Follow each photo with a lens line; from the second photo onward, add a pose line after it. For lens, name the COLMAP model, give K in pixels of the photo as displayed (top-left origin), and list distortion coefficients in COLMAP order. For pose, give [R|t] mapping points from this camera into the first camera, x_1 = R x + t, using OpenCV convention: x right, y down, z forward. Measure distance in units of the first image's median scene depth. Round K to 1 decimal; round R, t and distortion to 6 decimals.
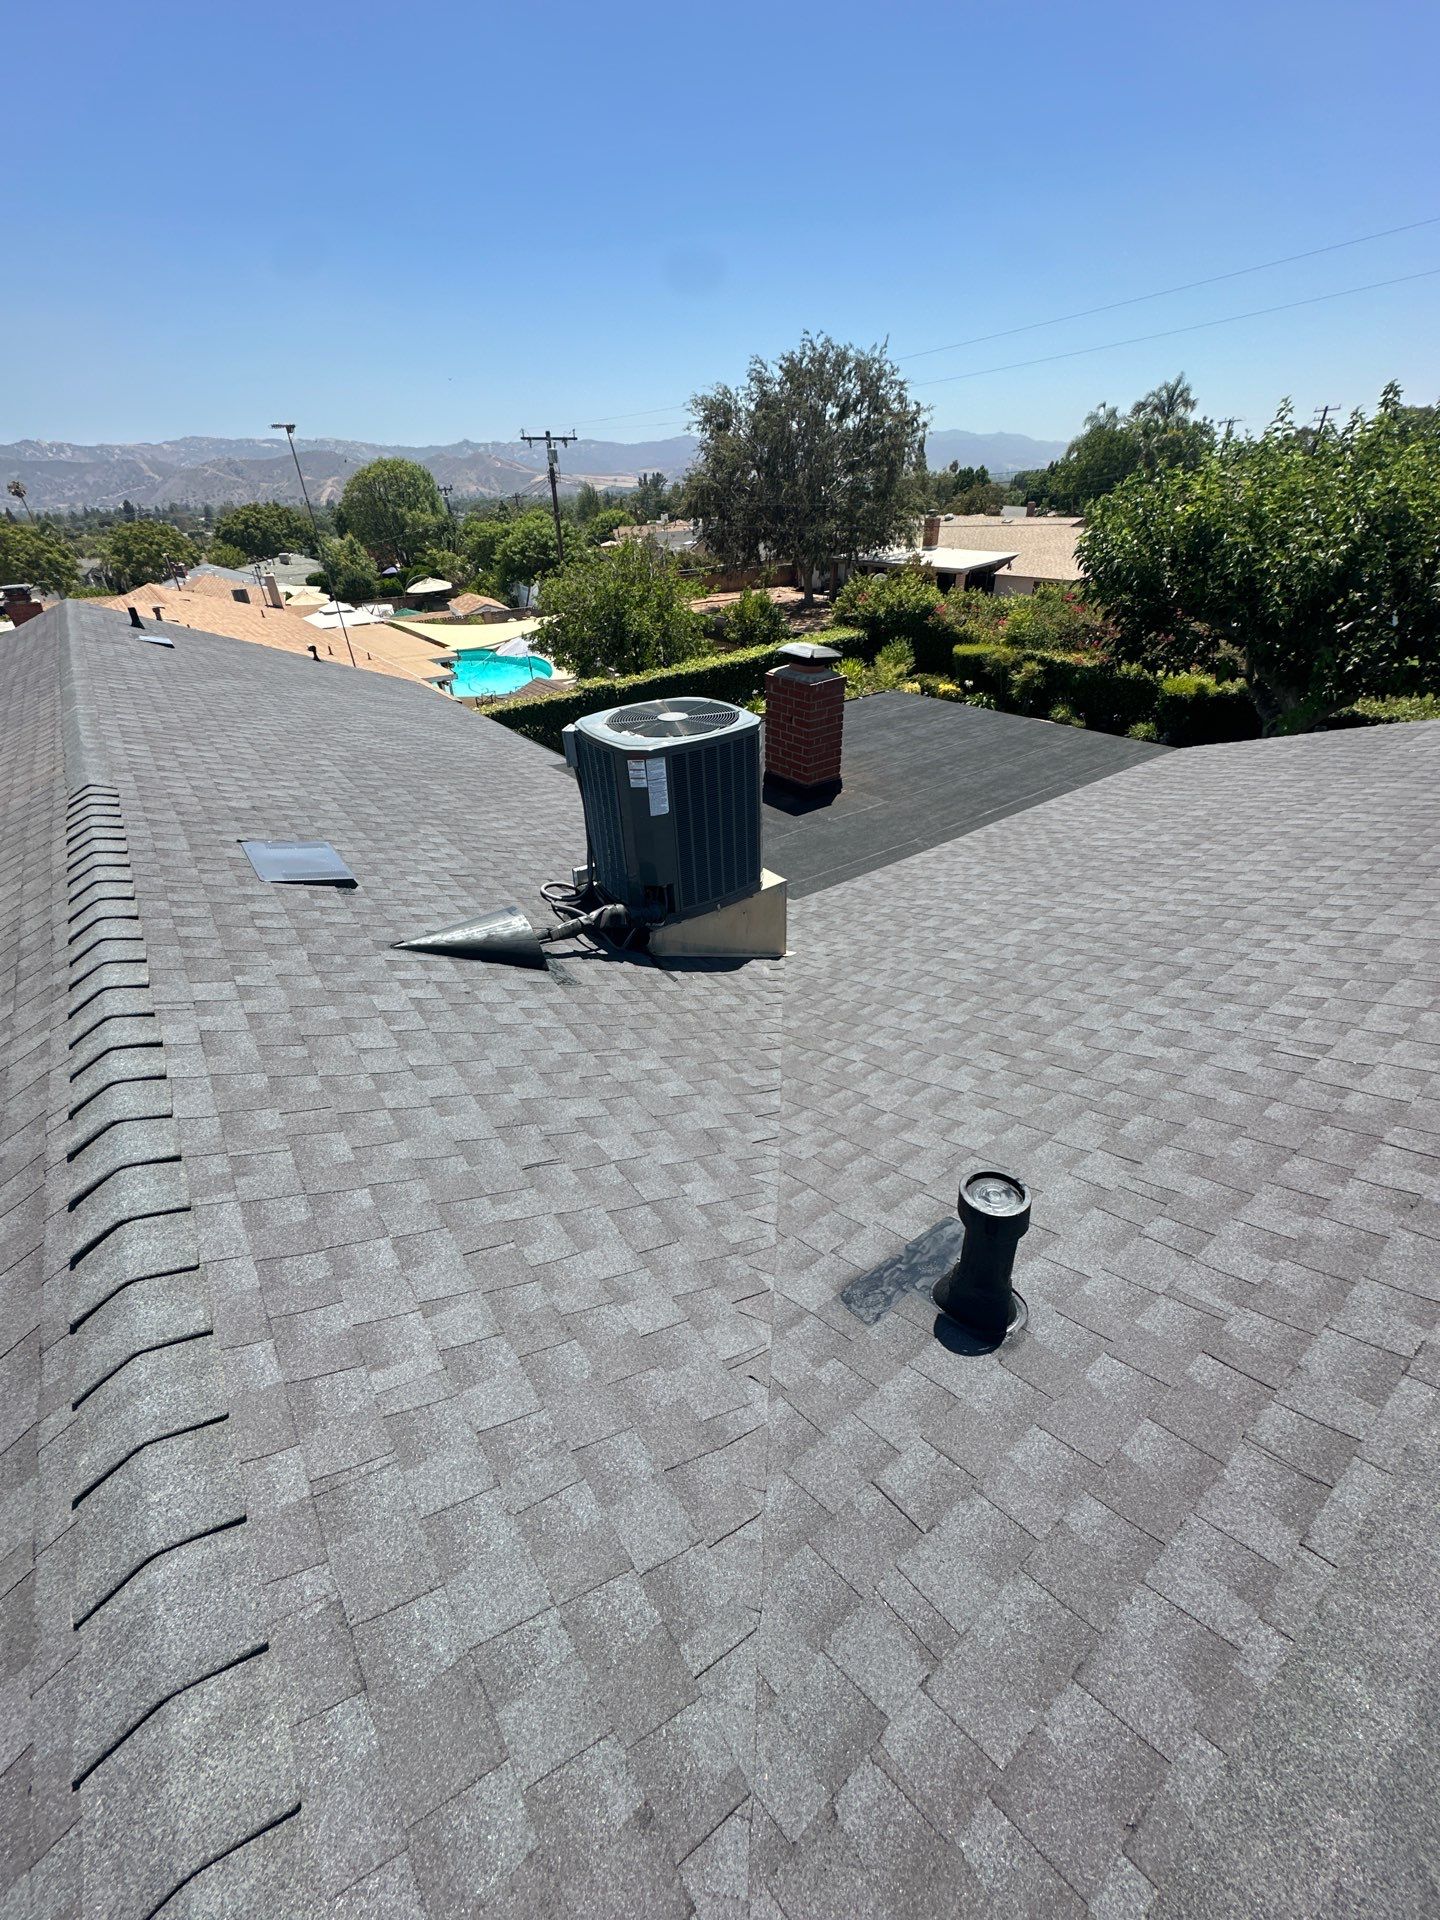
lens RADIAL K [[764.1, 0, 719.1], [0, 764.1, 956.4], [0, 0, 1]] dist [-0.003461, 0.000885]
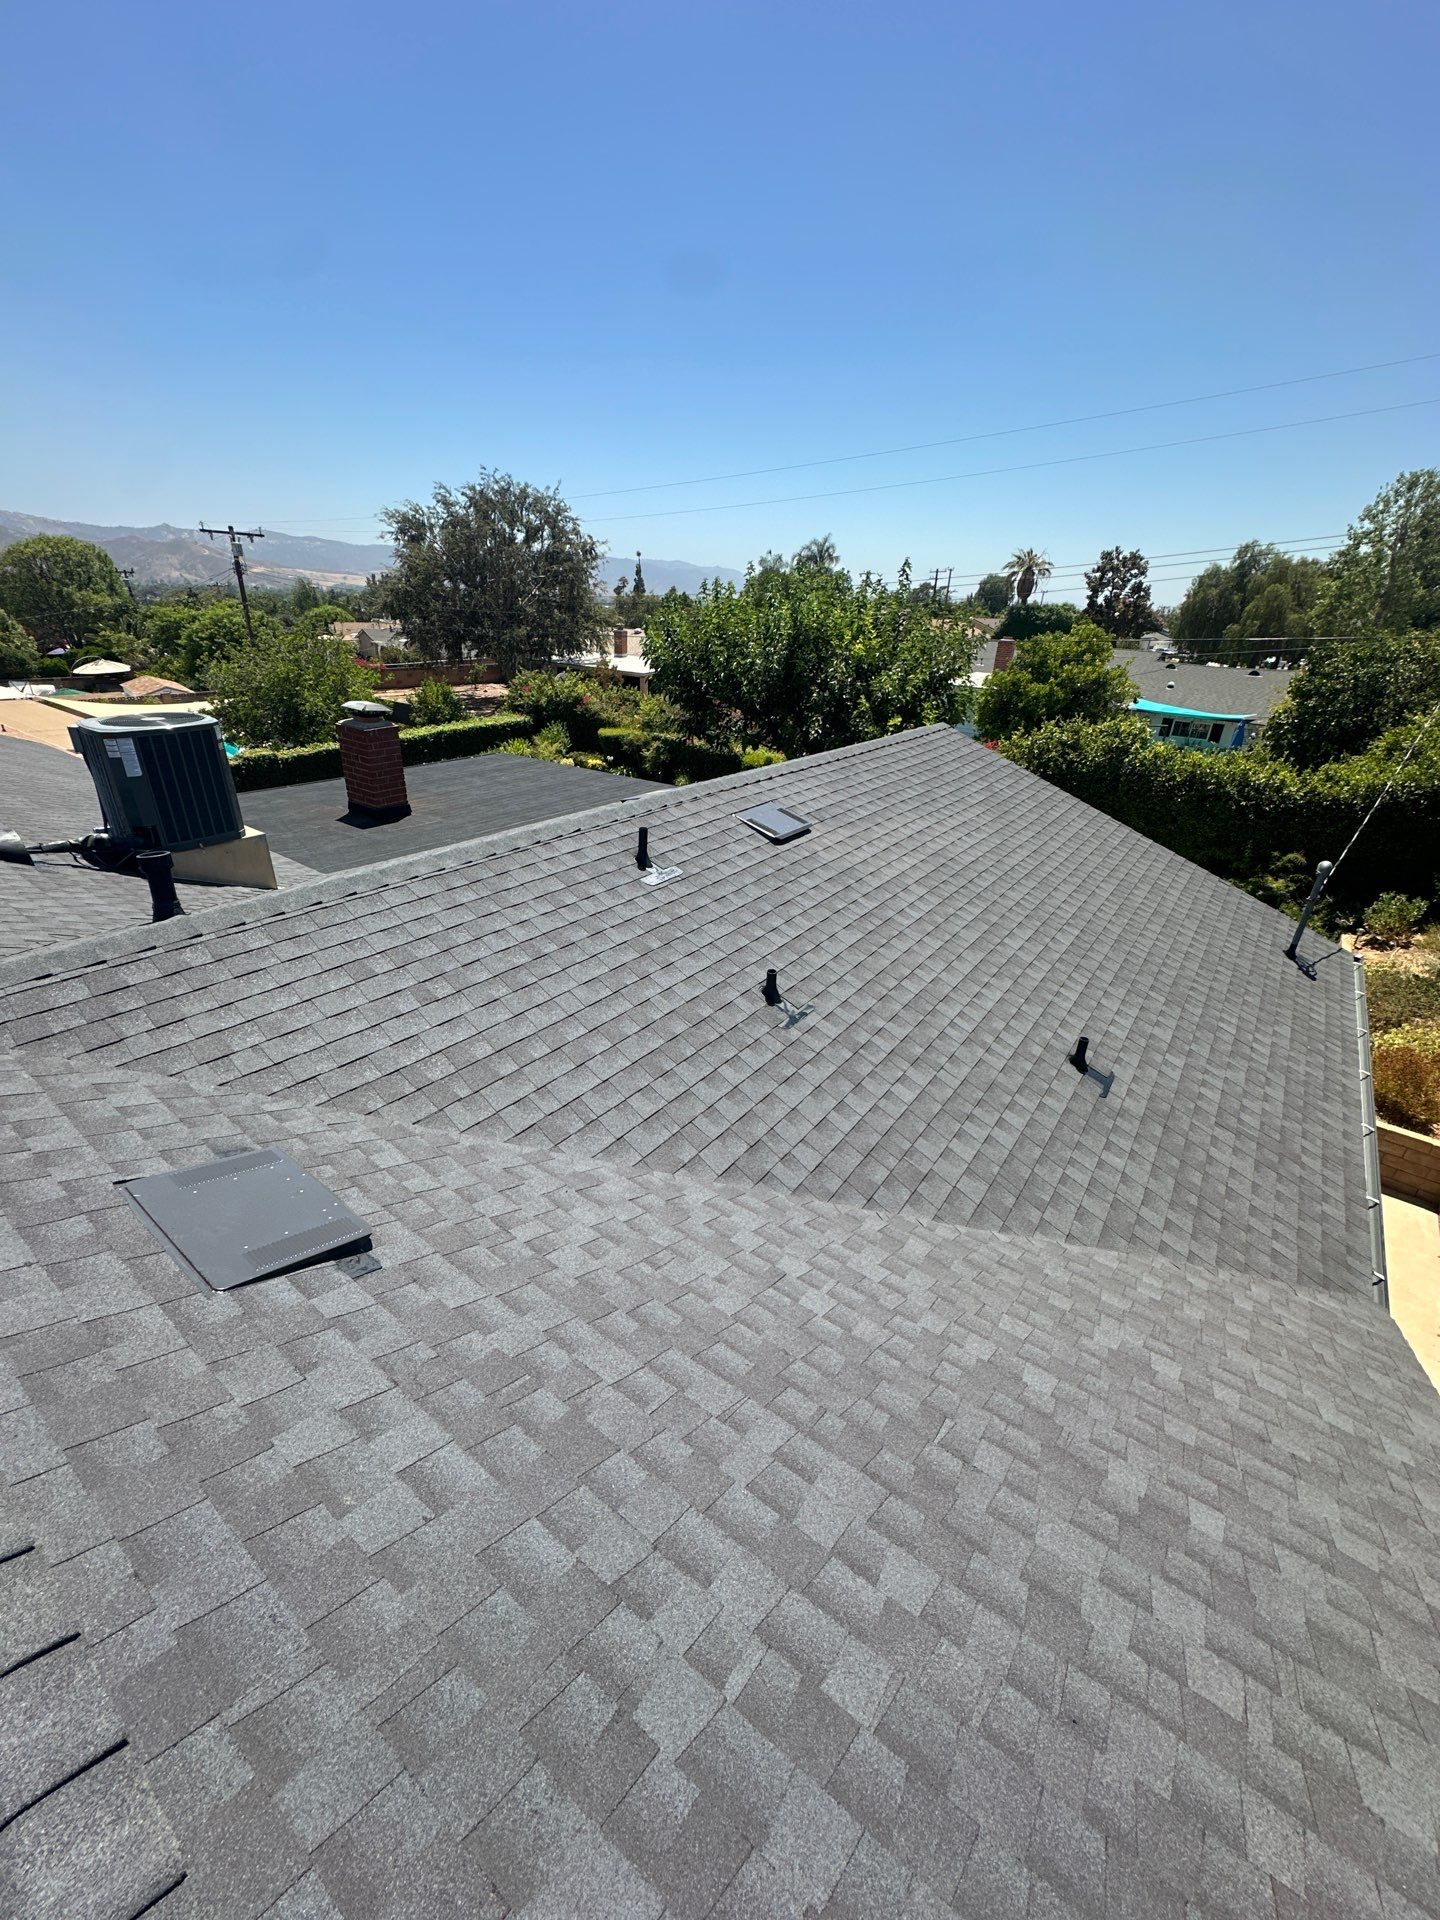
lens RADIAL K [[764.1, 0, 719.1], [0, 764.1, 956.4], [0, 0, 1]] dist [-0.003461, 0.000885]
pose [[0.953411, -0.063609, 0.294891, 0.110247], [0.097753, 0.989917, -0.102517, 0.086614], [-0.285396, 0.126567, 0.950016, -0.145187]]
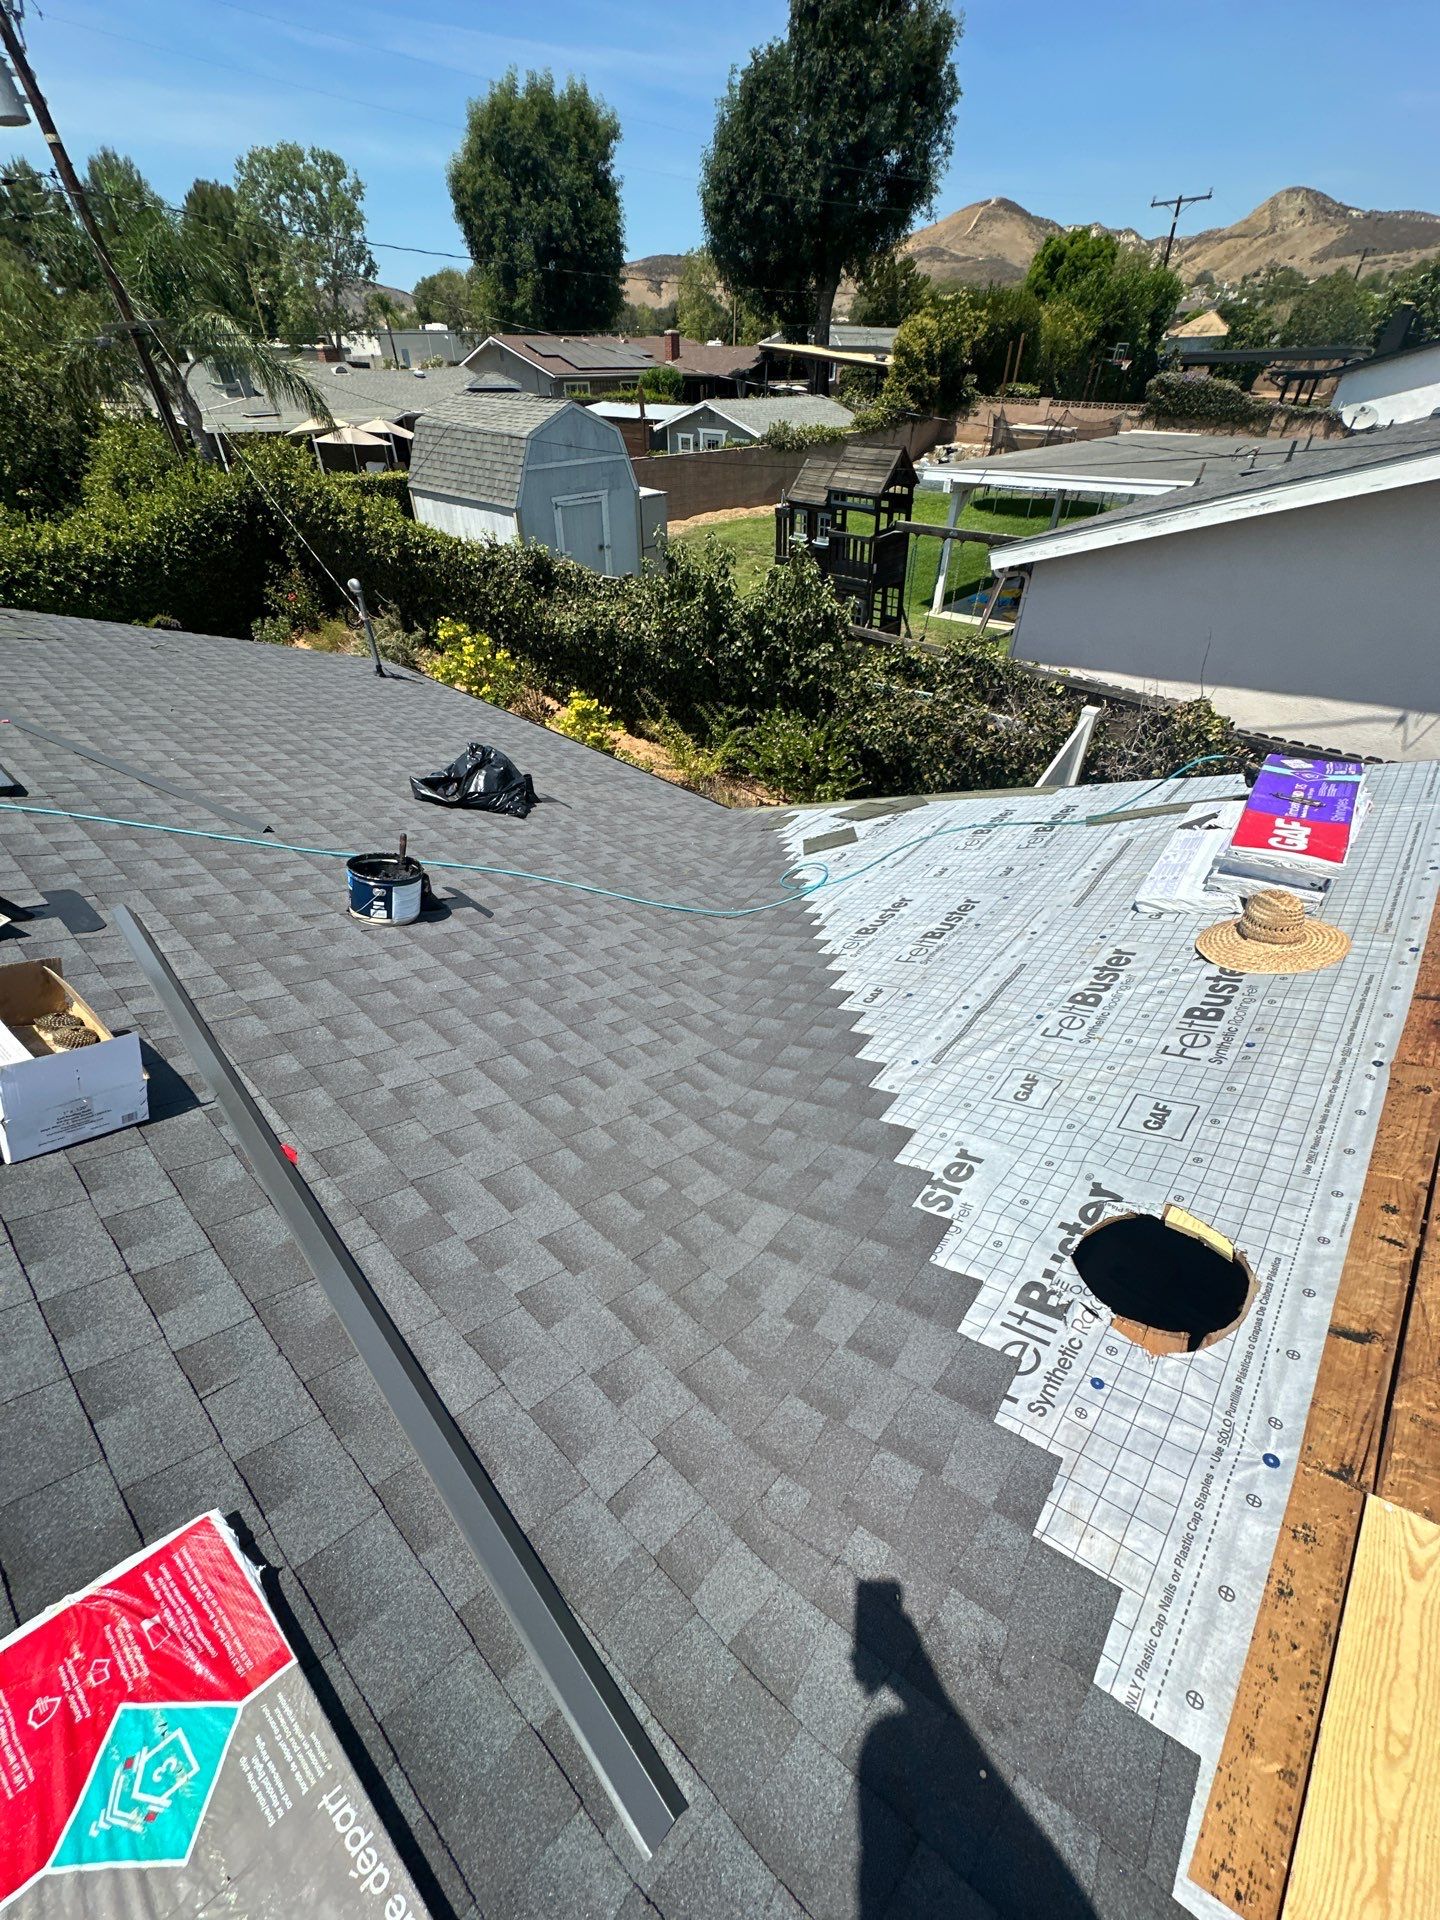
lens RADIAL K [[769.2, 0, 725.5], [0, 769.2, 952.7], [0, 0, 1]] dist [-0.000142, 0.000608]
pose [[-0.205569, -0.582735, 0.786233, 0.039491], [0.522061, 0.614233, 0.591752, 0.017471], [-0.827764, 0.532107, 0.177956, -0.014288]]
